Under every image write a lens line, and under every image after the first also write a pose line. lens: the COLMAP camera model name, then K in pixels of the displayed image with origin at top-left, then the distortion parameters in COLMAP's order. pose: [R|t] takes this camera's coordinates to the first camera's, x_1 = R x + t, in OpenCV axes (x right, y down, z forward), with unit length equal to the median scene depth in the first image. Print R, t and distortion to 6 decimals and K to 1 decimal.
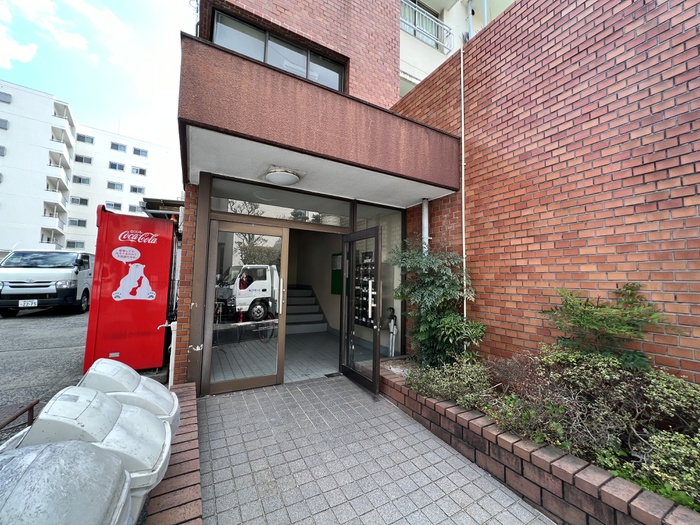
lens RADIAL K [[278.6, 0, 349.6], [0, 278.6, 261.8], [0, 0, 1]] dist [0.000933, 0.000294]
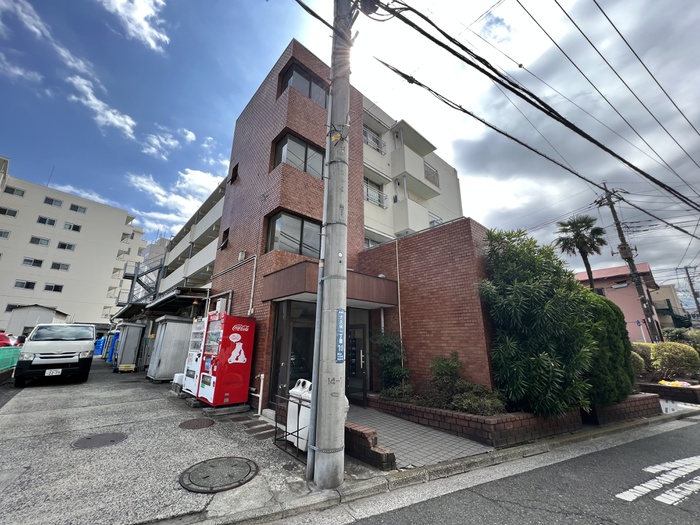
lens RADIAL K [[278.6, 0, 349.4], [0, 278.6, 260.5], [0, 0, 1]] dist [0.000933, 0.000294]
pose [[0.973675, 0.053255, 0.221631, -0.481579], [-0.003666, 0.975857, -0.218380, -0.125954], [-0.227910, 0.211818, 0.950363, -1.071383]]
